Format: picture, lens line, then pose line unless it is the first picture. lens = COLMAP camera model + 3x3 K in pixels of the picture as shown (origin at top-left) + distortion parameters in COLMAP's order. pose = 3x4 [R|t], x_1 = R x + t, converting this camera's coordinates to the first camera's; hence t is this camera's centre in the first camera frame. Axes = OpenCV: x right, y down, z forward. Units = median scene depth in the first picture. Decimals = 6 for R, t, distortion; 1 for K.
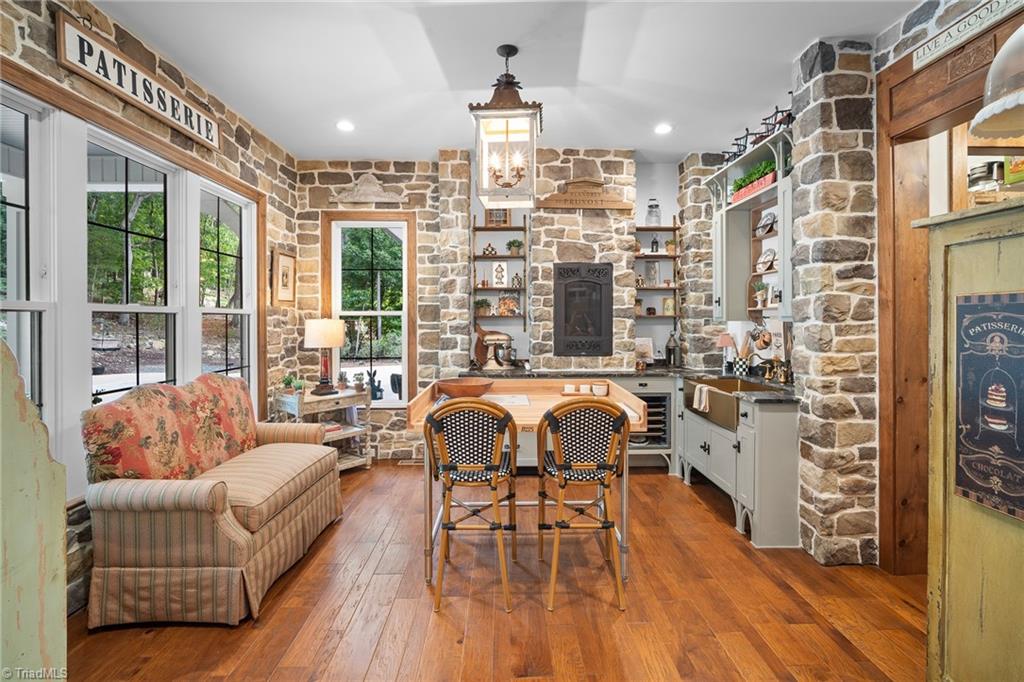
lens RADIAL K [[458.2, 0, 516.4], [0, 458.2, 319.7], [0, 0, 1]] dist [-0.010033, 0.000209]
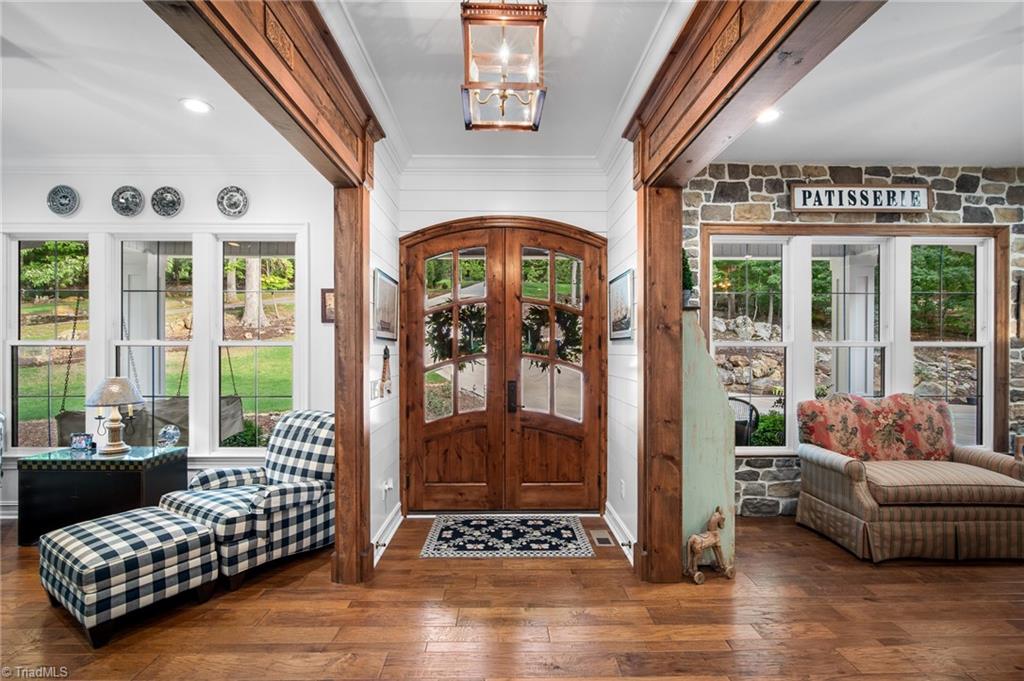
lens RADIAL K [[455.7, 0, 513.9], [0, 455.7, 340.2], [0, 0, 1]] dist [-0.002735, -0.000105]
pose [[-0.029514, -0.032060, -0.999050, 0.714812], [-0.000392, 0.999486, -0.032063, 0.009815], [0.999564, -0.000555, -0.029512, -0.061894]]
